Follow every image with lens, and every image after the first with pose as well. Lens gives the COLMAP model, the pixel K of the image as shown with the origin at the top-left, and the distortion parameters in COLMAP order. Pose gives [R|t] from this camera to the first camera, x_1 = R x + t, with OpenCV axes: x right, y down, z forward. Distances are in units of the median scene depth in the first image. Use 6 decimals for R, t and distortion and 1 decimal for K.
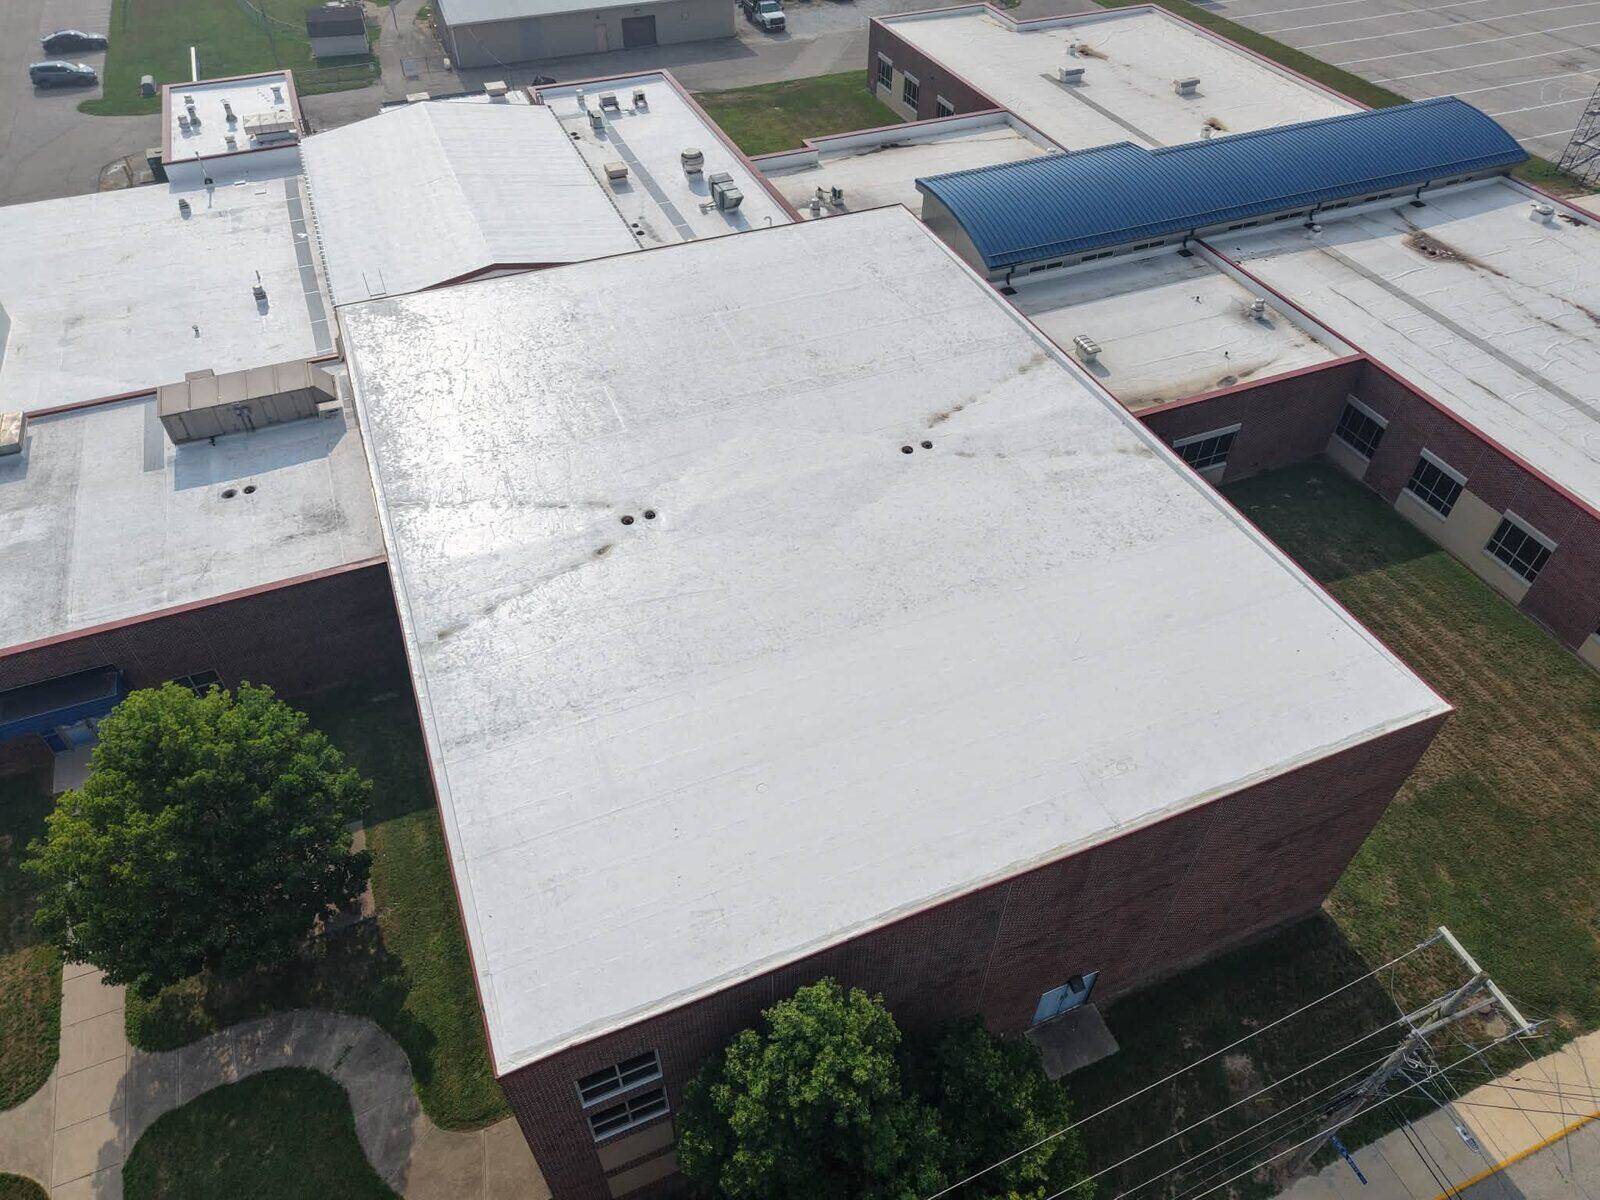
lens RADIAL K [[1082.2, 0, 797.4], [0, 1082.2, 594.1], [0, 0, 1]] dist [0.000555, 0.002450]
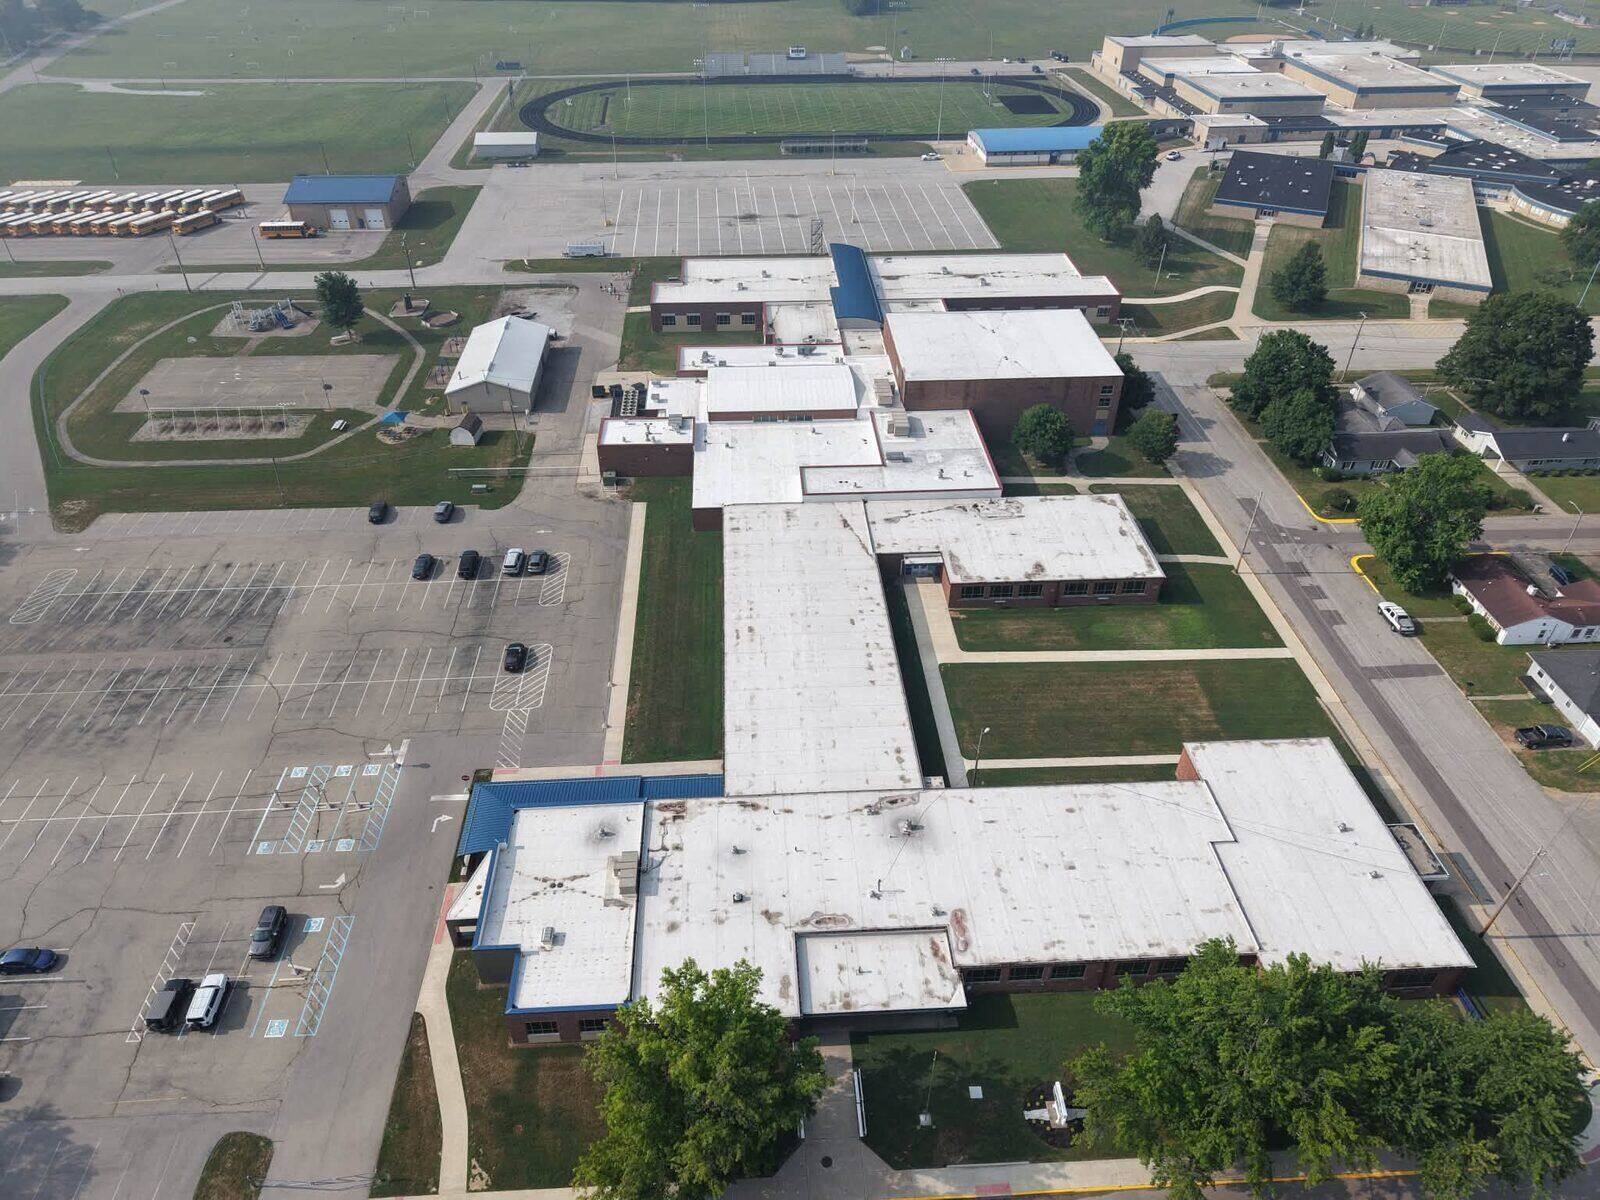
lens RADIAL K [[1066.7, 0, 795.0], [0, 1066.7, 601.8], [0, 0, 1]] dist [0.061606, -0.080429]
pose [[0.329023, -0.572111, 0.751288, -2.871334], [0.654147, 0.711867, 0.255611, -0.697104], [-0.681055, 0.407350, 0.608465, -0.508440]]
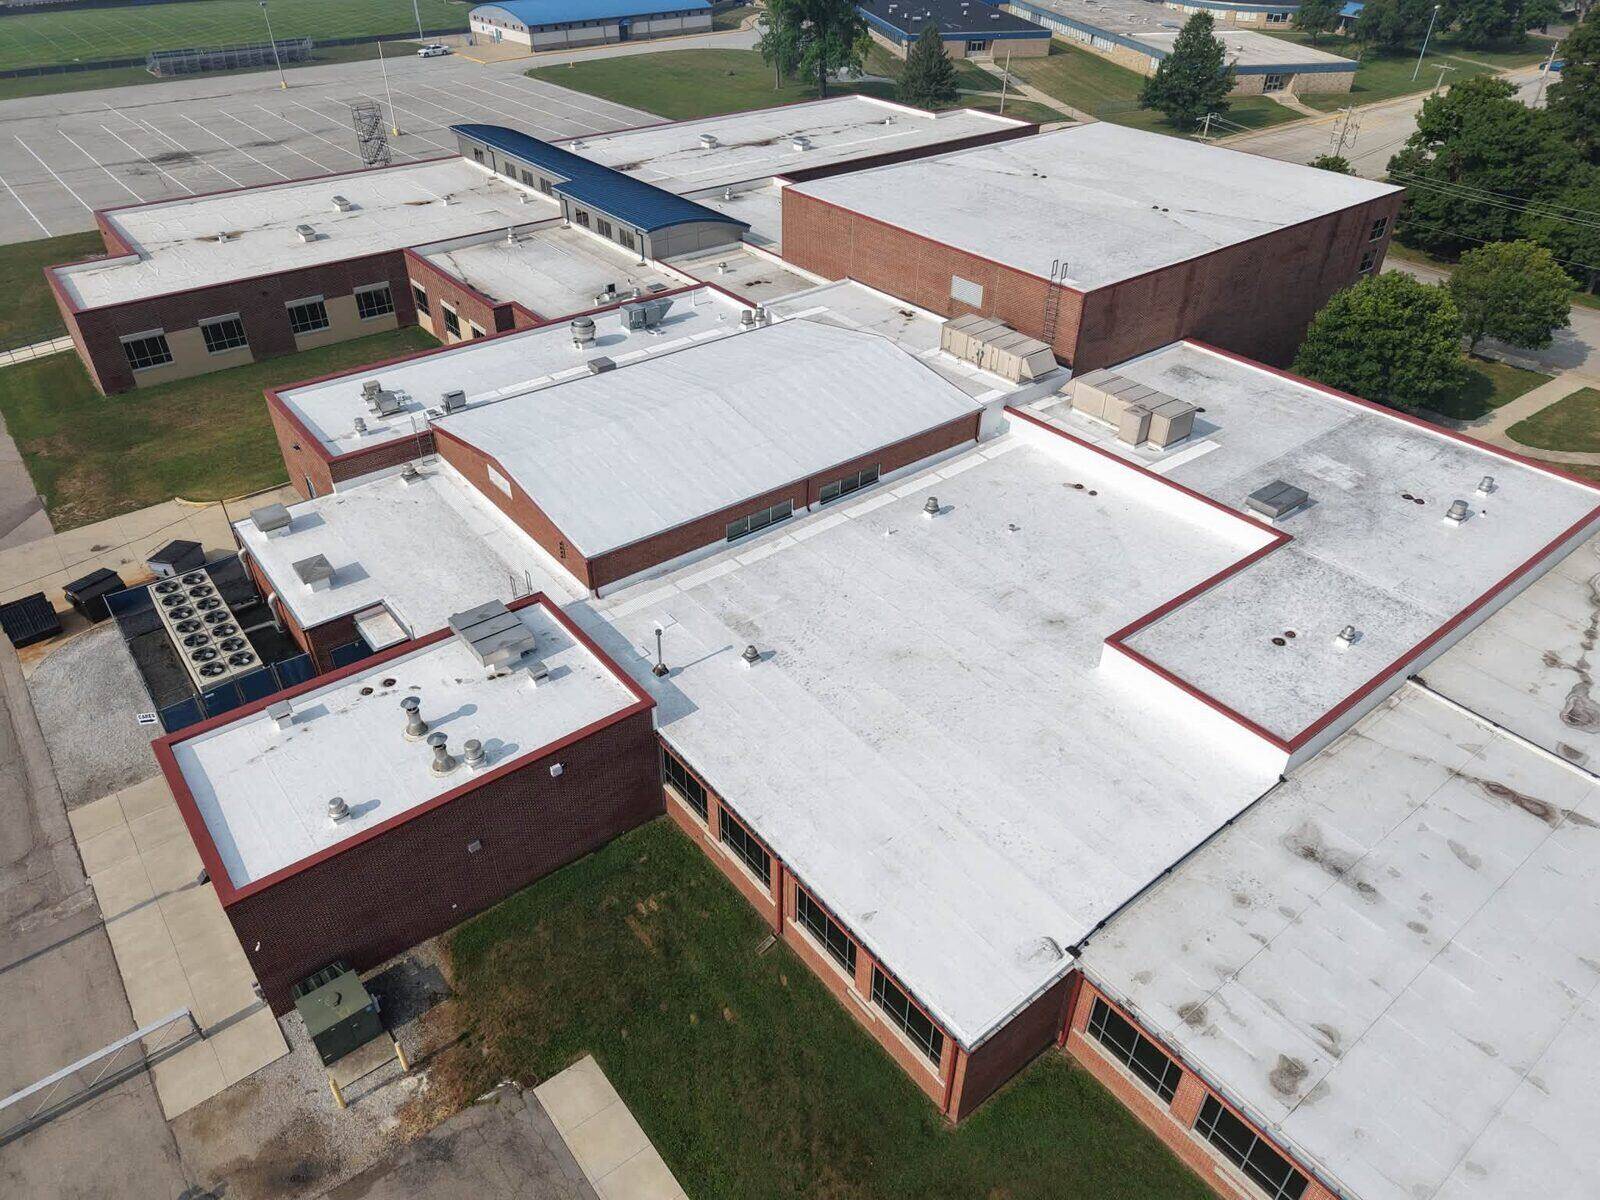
lens RADIAL K [[1082.2, 0, 797.4], [0, 1082.2, 594.1], [0, 0, 1]] dist [0.000555, 0.002450]
pose [[-0.272700, -0.555893, 0.785250, -1.177313], [0.667658, 0.478321, 0.570475, -0.802531], [-0.692725, 0.679847, 0.240708, 0.899815]]
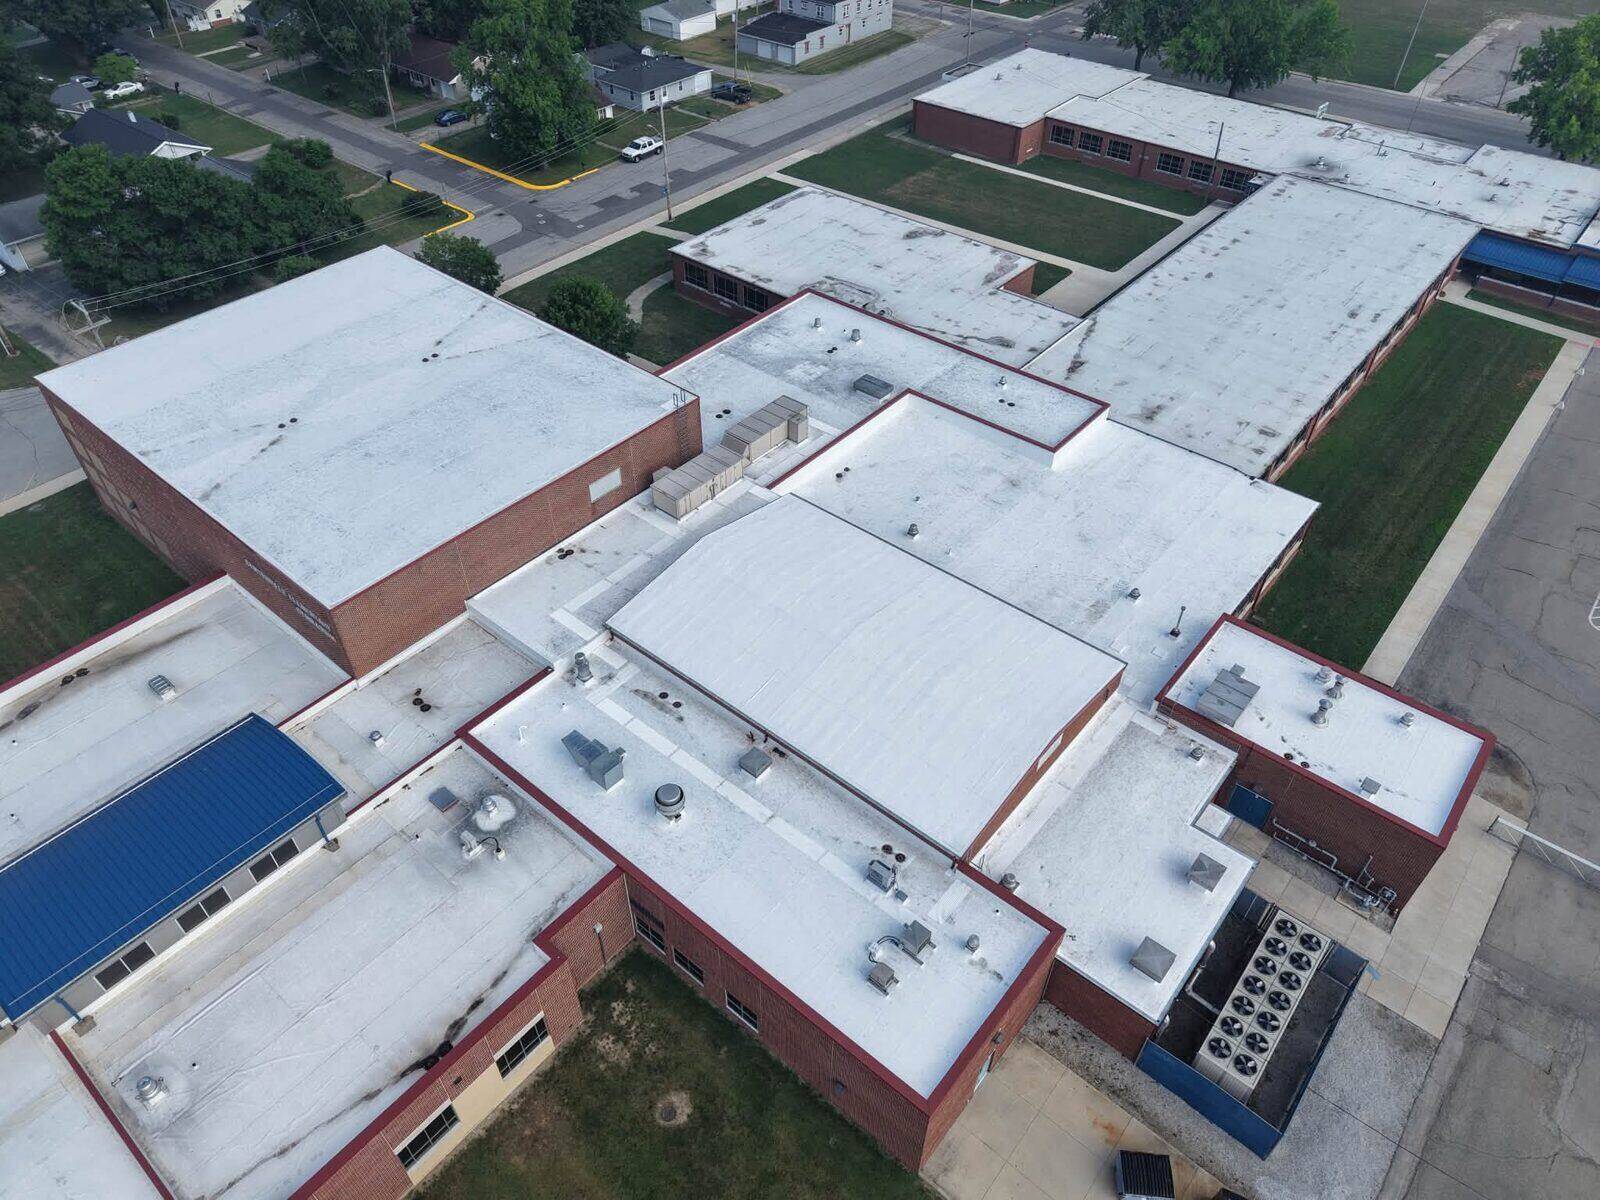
lens RADIAL K [[1066.7, 0, 795.0], [0, 1066.7, 601.8], [0, 0, 1]] dist [0.061606, -0.080429]
pose [[-0.888094, 0.308044, -0.341173, 0.044545], [-0.323122, 0.109527, 0.939998, -1.304440], [0.326928, 0.945047, 0.002266, 1.013254]]
